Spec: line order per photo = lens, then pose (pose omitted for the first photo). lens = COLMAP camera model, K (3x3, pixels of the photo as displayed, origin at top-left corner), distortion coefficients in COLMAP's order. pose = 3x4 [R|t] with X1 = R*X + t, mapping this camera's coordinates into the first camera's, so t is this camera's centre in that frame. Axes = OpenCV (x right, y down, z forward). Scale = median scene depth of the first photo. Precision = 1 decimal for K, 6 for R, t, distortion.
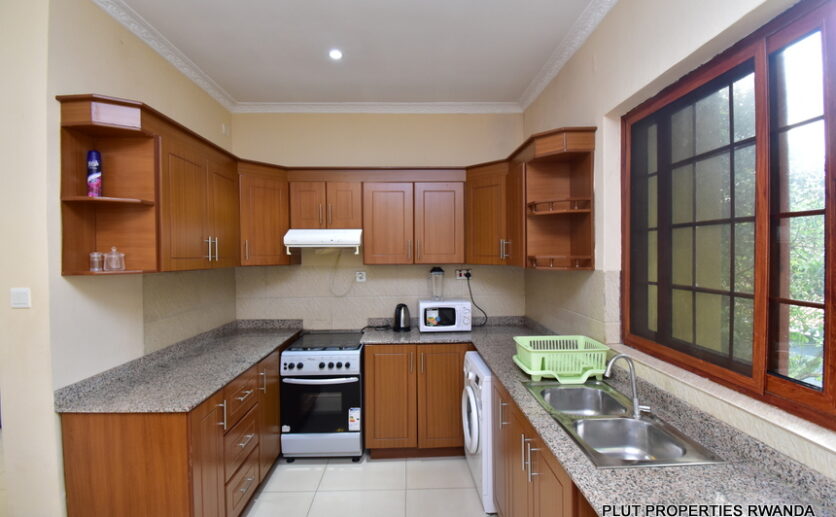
lens RADIAL K [[375.3, 0, 415.6], [0, 375.3, 256.2], [0, 0, 1]] dist [0.003561, -0.000803]
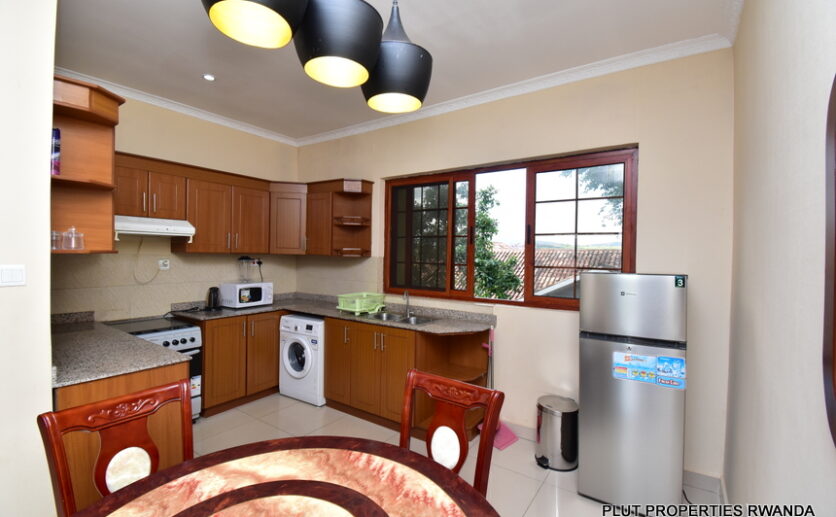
lens RADIAL K [[375.3, 0, 417.2], [0, 375.3, 258.5], [0, 0, 1]] dist [0.003561, -0.000803]
pose [[0.584378, 0.007473, 0.811447, -0.660805], [-0.014686, 0.999891, 0.001368, 0.028743], [-0.811349, -0.012717, 0.584424, -0.207794]]
